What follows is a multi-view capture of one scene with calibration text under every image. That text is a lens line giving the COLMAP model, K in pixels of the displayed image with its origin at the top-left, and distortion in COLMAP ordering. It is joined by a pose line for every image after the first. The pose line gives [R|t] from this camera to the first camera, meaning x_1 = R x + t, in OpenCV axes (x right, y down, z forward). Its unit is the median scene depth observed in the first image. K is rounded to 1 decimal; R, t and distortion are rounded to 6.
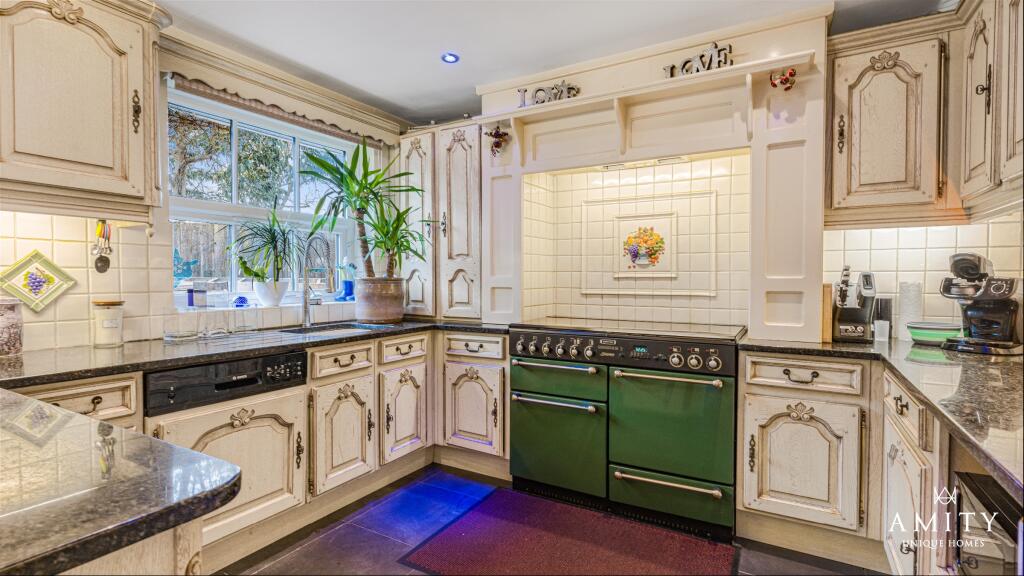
lens RADIAL K [[488.3, 0, 510.1], [0, 488.3, 289.0], [0, 0, 1]] dist [0.002807, -0.000268]
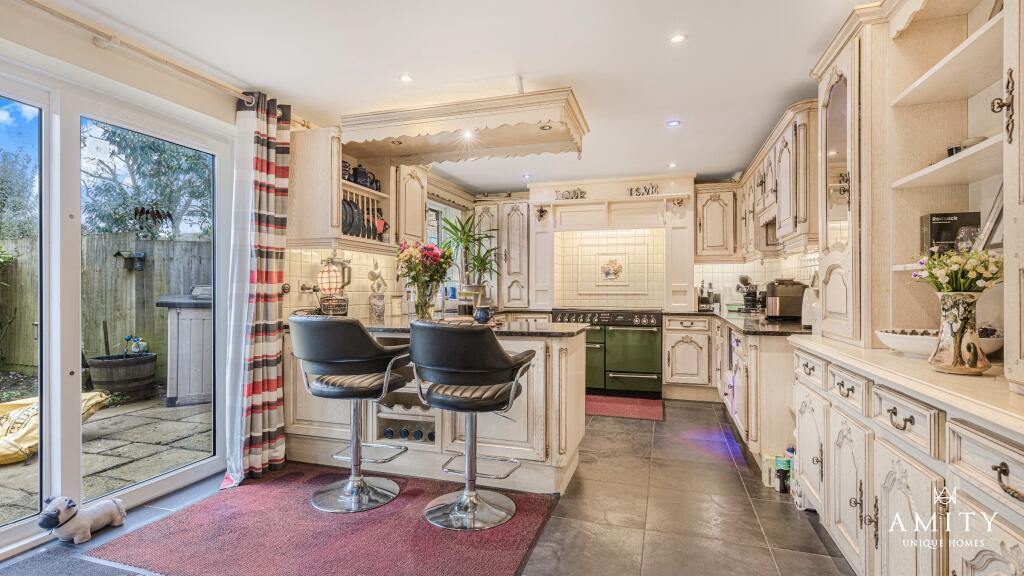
lens RADIAL K [[488.3, 0, 513.7], [0, 488.3, 286.3], [0, 0, 1]] dist [0.002807, -0.000268]
pose [[0.976068, 0.000774, 0.217466, -0.735299], [0.005855, 0.999538, -0.029838, 0.051467], [-0.217389, 0.030397, 0.975612, -1.129314]]
